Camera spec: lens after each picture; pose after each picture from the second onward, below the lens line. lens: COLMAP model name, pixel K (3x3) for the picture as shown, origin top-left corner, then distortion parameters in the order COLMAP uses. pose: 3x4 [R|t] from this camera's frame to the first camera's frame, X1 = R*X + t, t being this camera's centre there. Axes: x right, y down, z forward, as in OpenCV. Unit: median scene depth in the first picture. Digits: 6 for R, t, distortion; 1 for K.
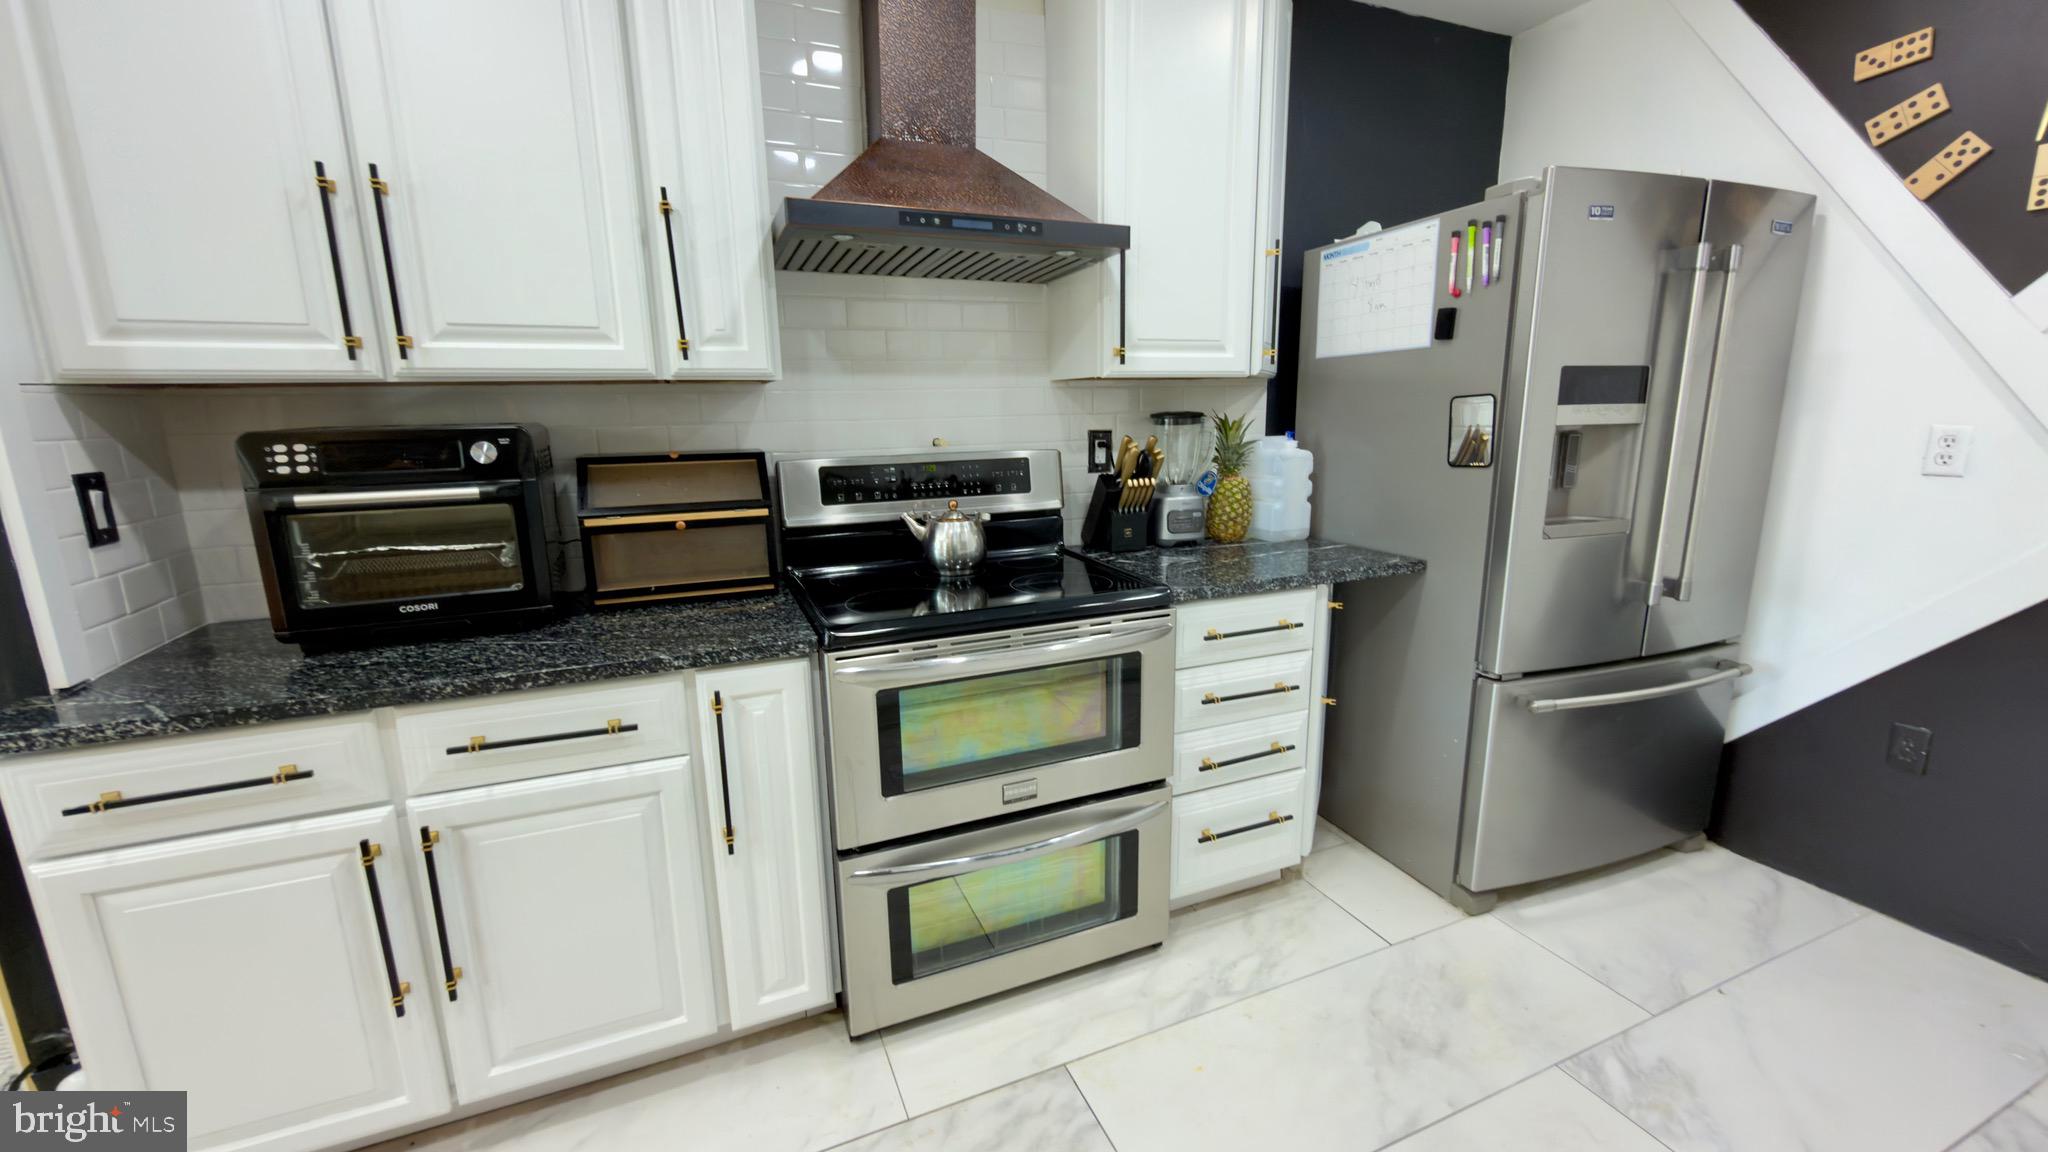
lens RADIAL K [[830.3, 0, 1024.0], [0, 830.3, 576.0], [0, 0, 1]] dist [0.000105, -0.000011]
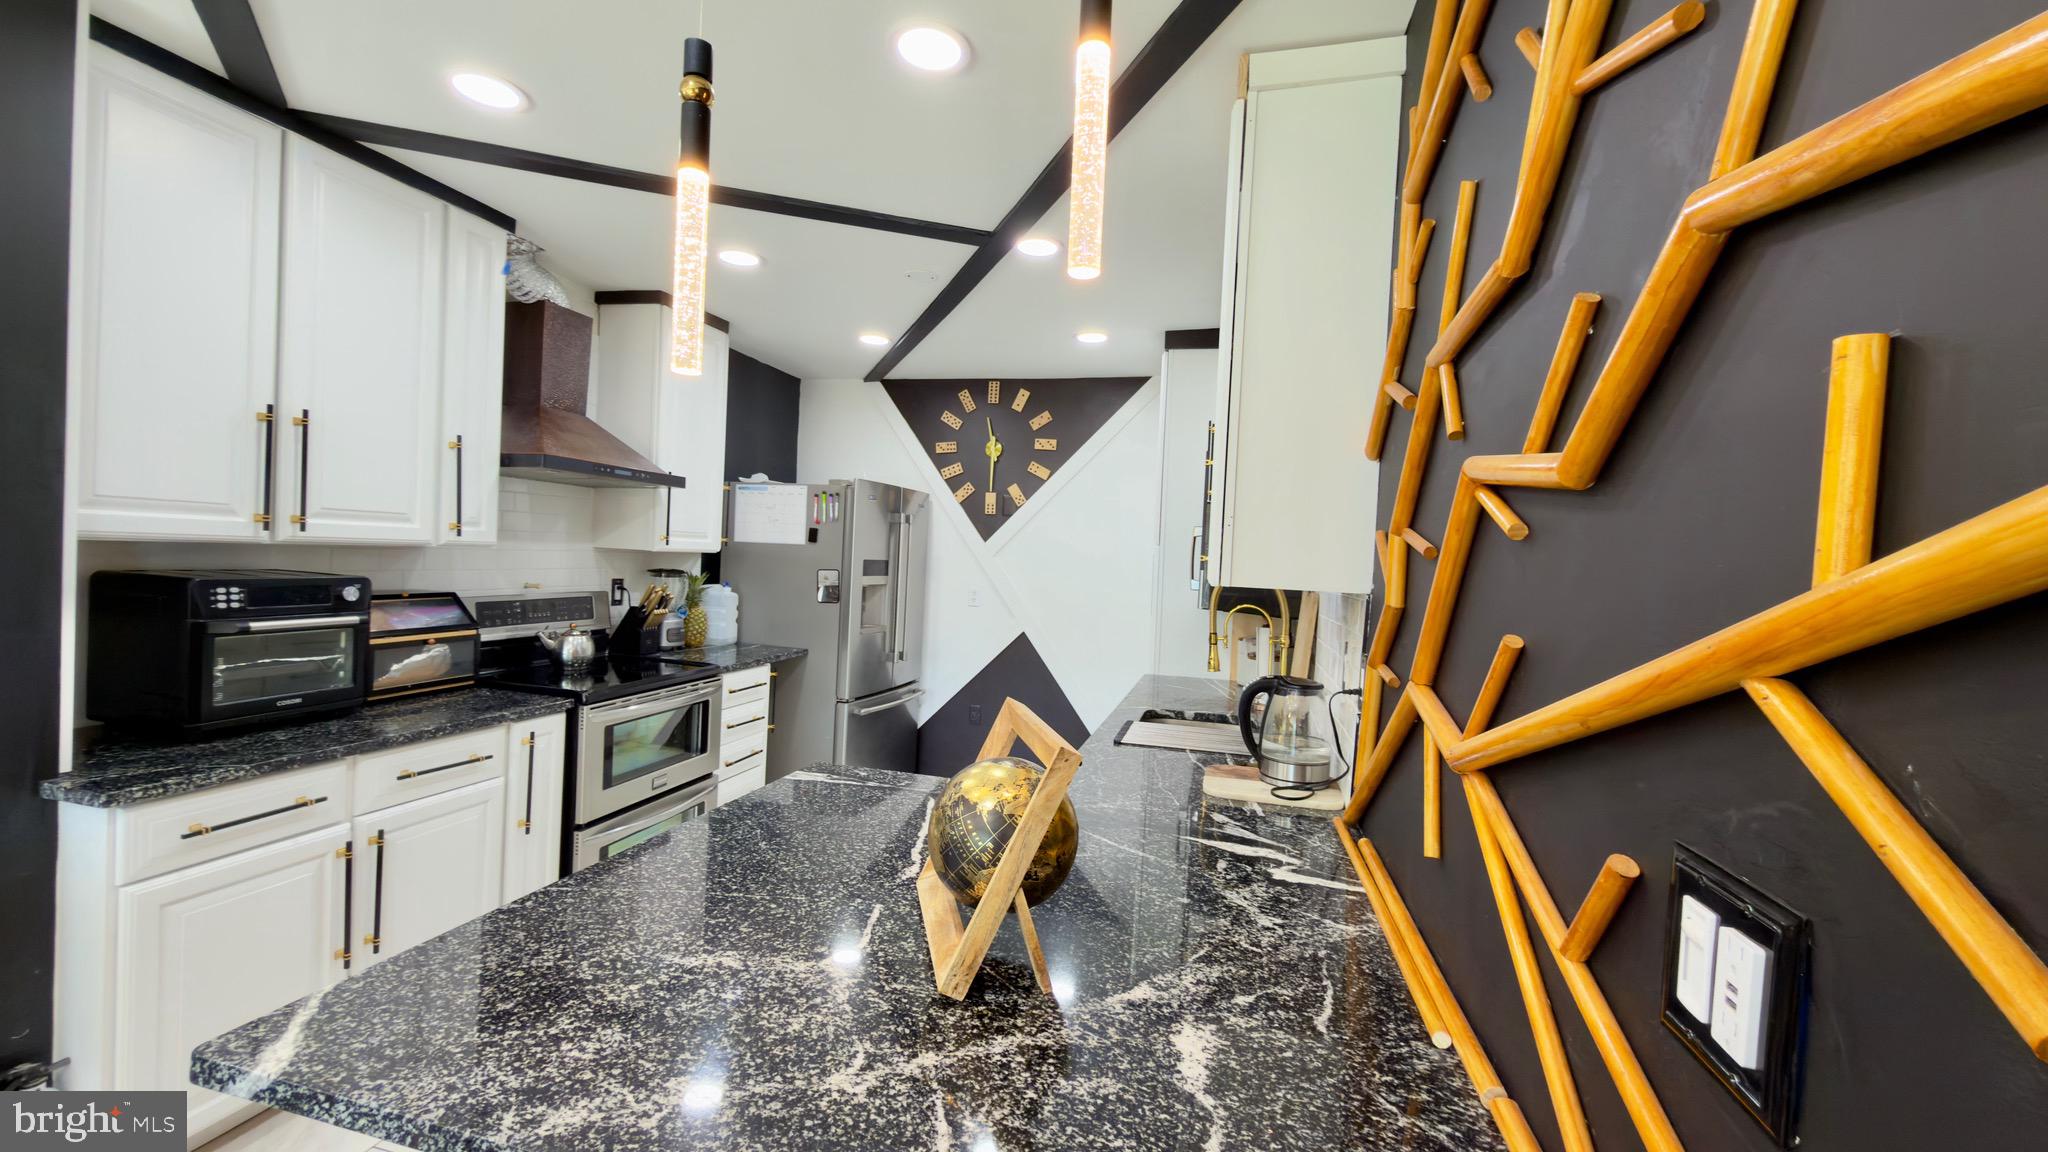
lens RADIAL K [[809.9, 0, 1024.0], [0, 809.9, 576.0], [0, 0, 1]] dist [0.000913, 0.000108]
pose [[0.600703, 0.027270, 0.799007, -0.845110], [0.099445, 0.989108, -0.108522, 0.078134], [-0.793263, 0.144646, 0.591448, -0.653321]]
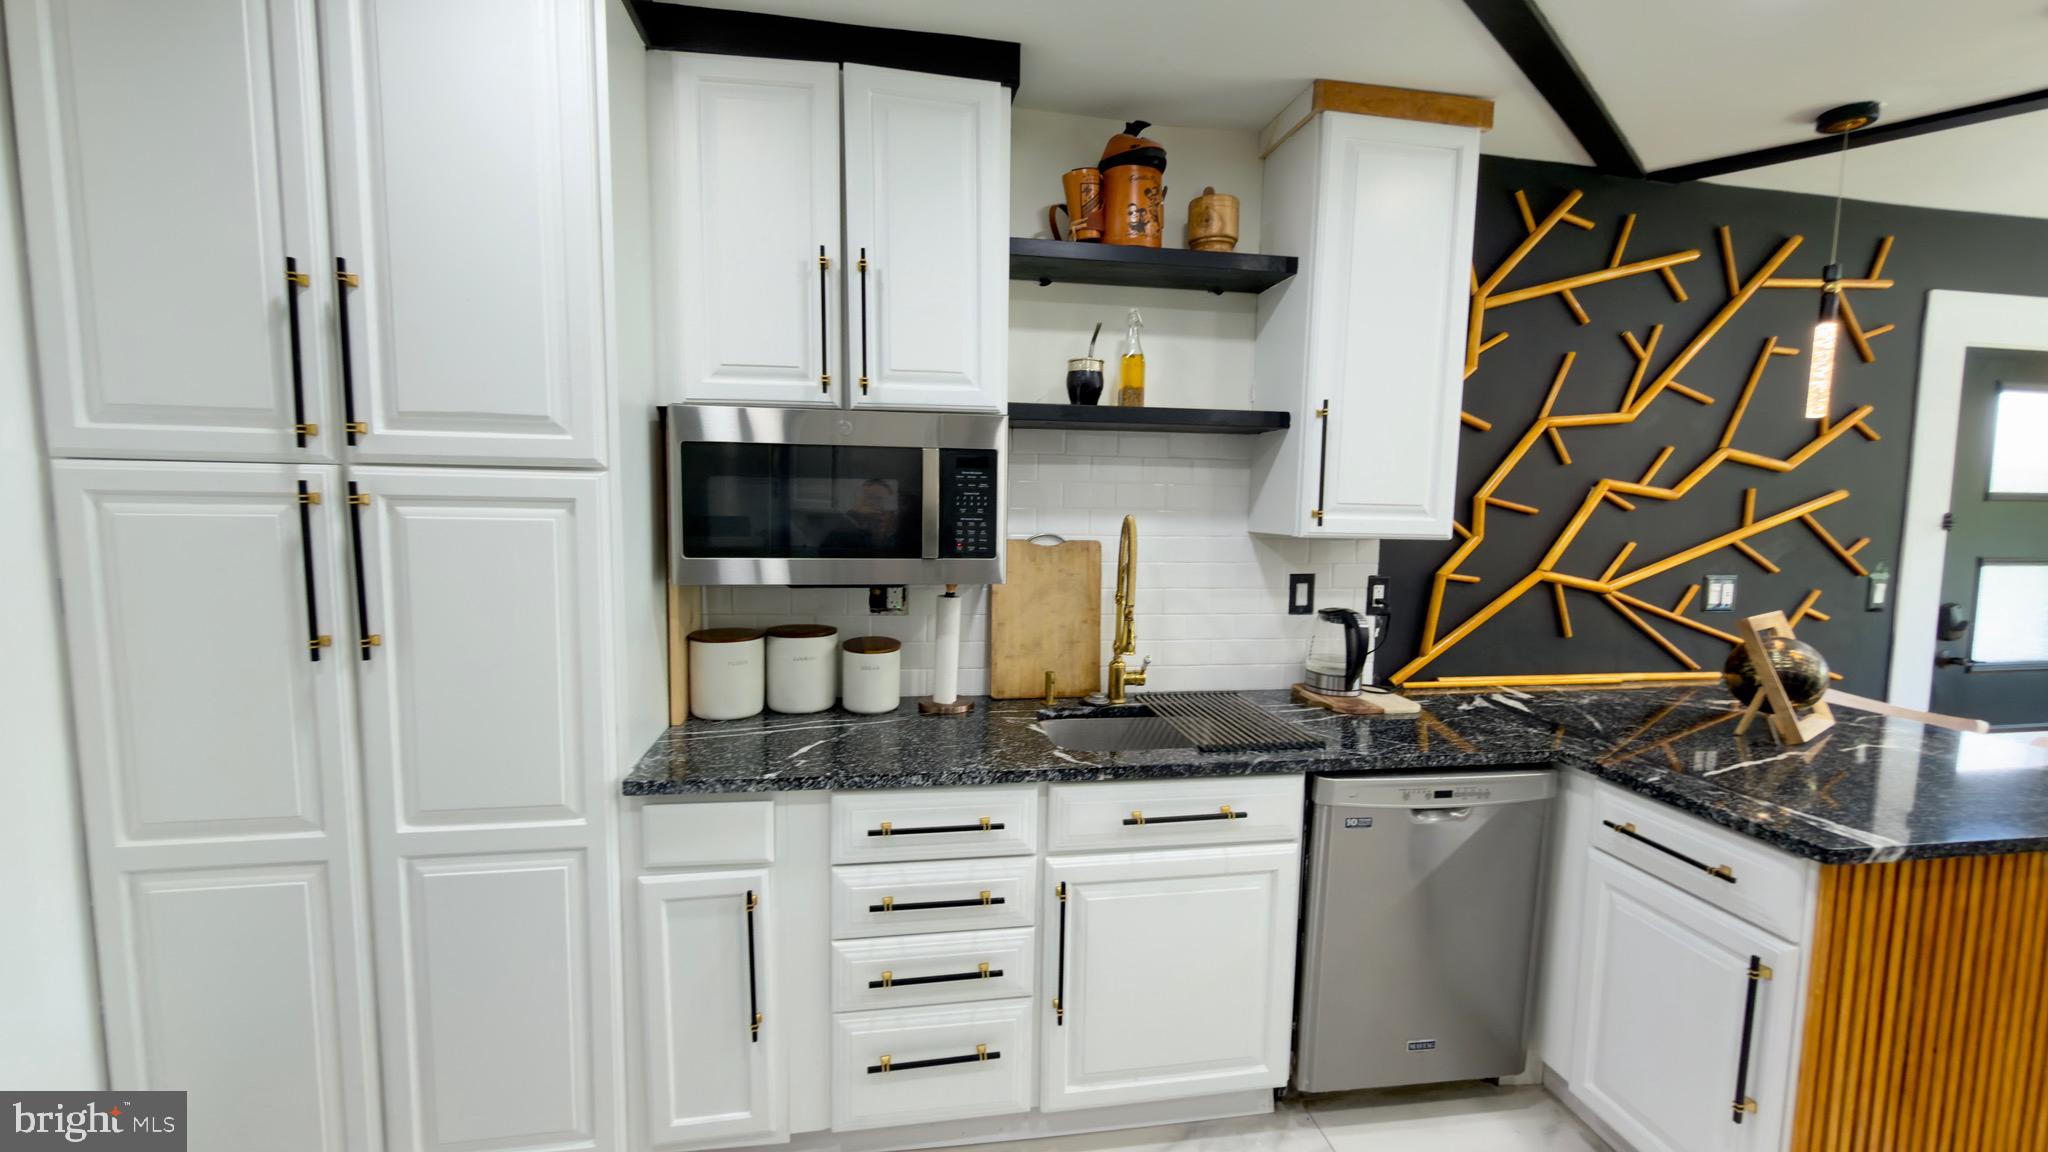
lens RADIAL K [[830.3, 0, 1024.0], [0, 830.3, 576.0], [0, 0, 1]] dist [0.000105, -0.000011]
pose [[-0.975067, -0.024955, 0.220502, 0.326573], [0.038432, 0.959651, 0.278557, -0.279918], [-0.218556, 0.280086, -0.934765, 0.921791]]
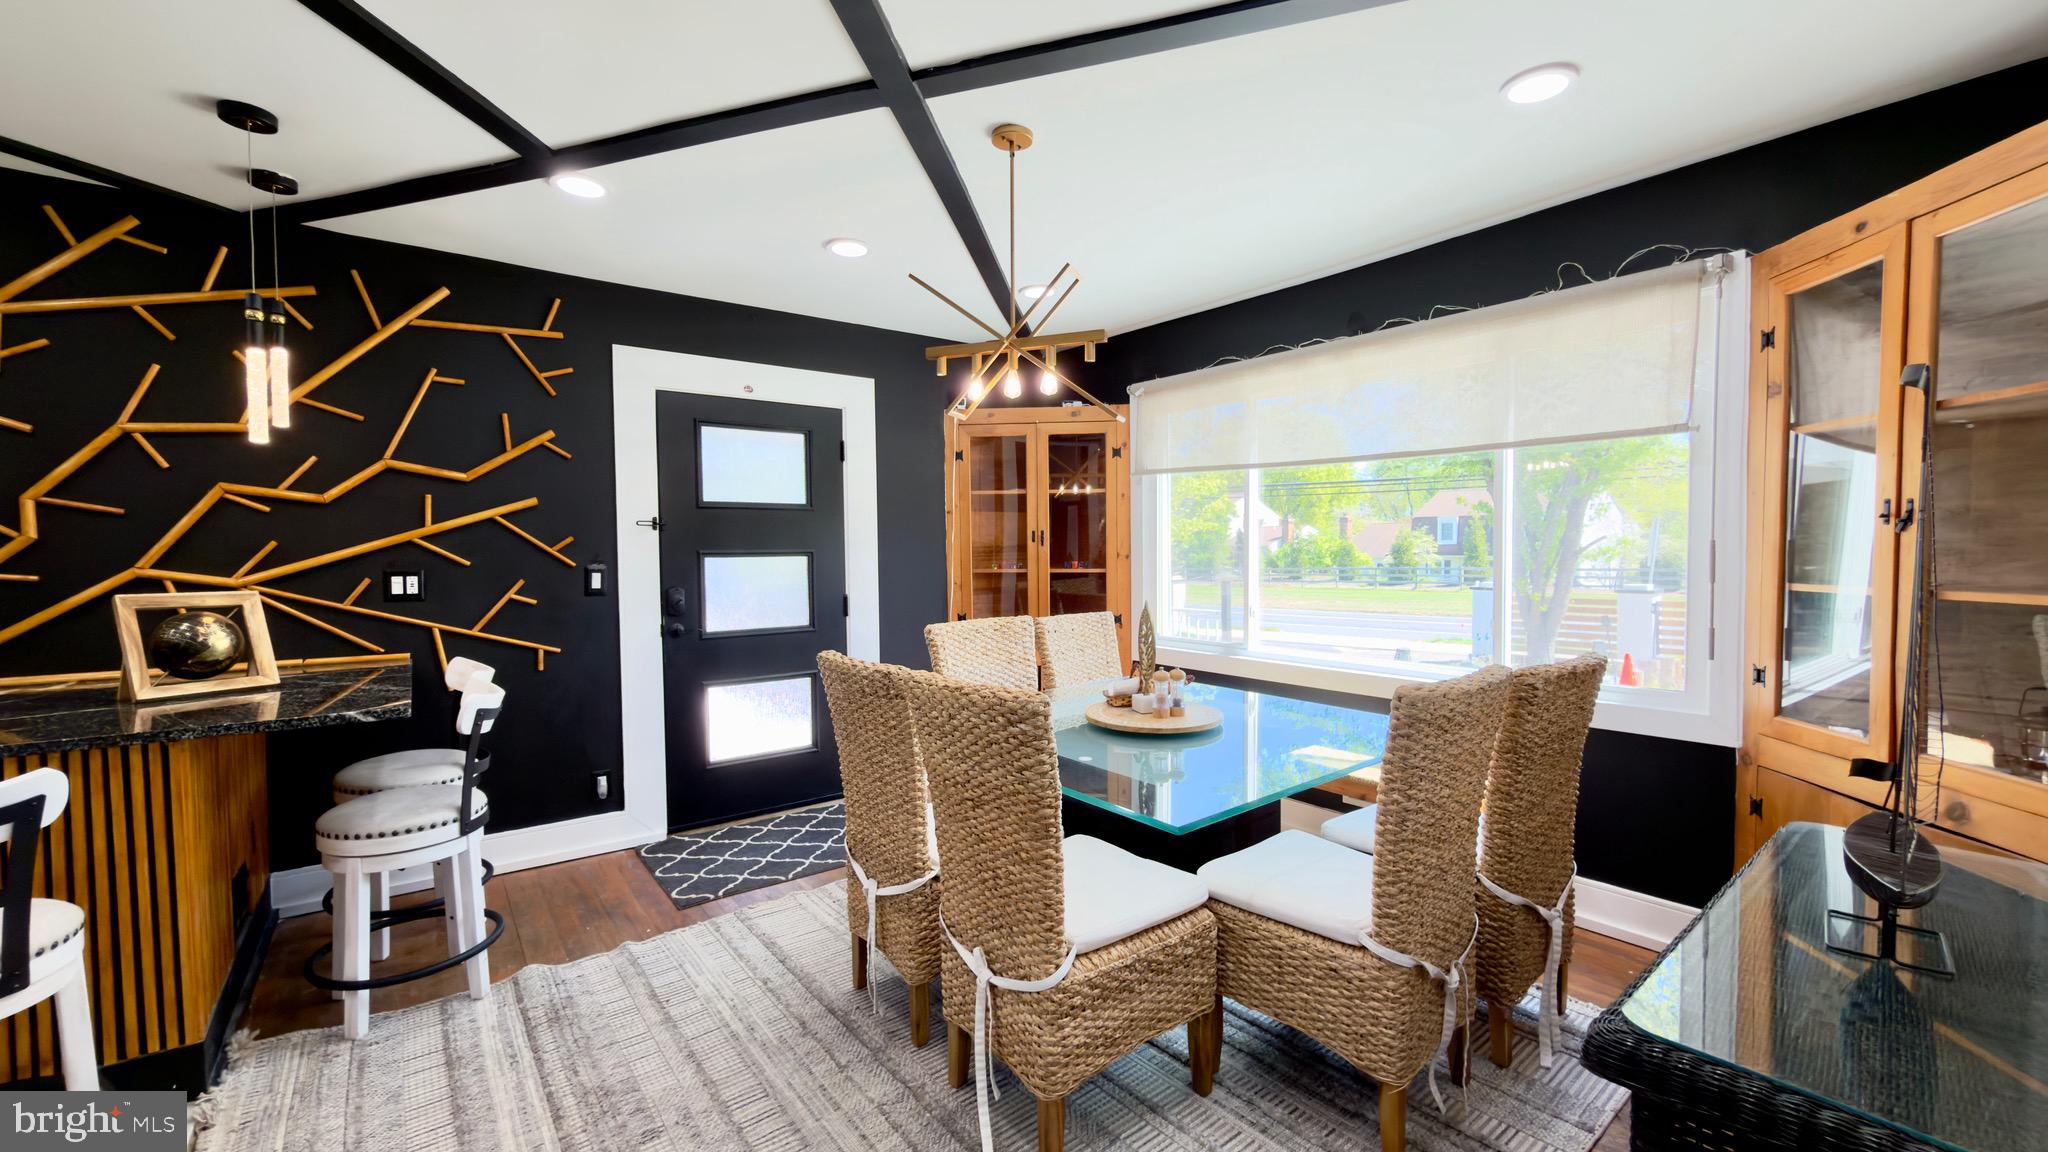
lens RADIAL K [[809.9, 0, 1024.0], [0, 809.9, 576.0], [0, 0, 1]] dist [0.000913, 0.000108]
pose [[-0.967130, 0.026026, -0.252947, -1.300266], [-0.032765, 0.973701, 0.225462, -0.227644], [0.252163, 0.226339, -0.940842, 1.151789]]
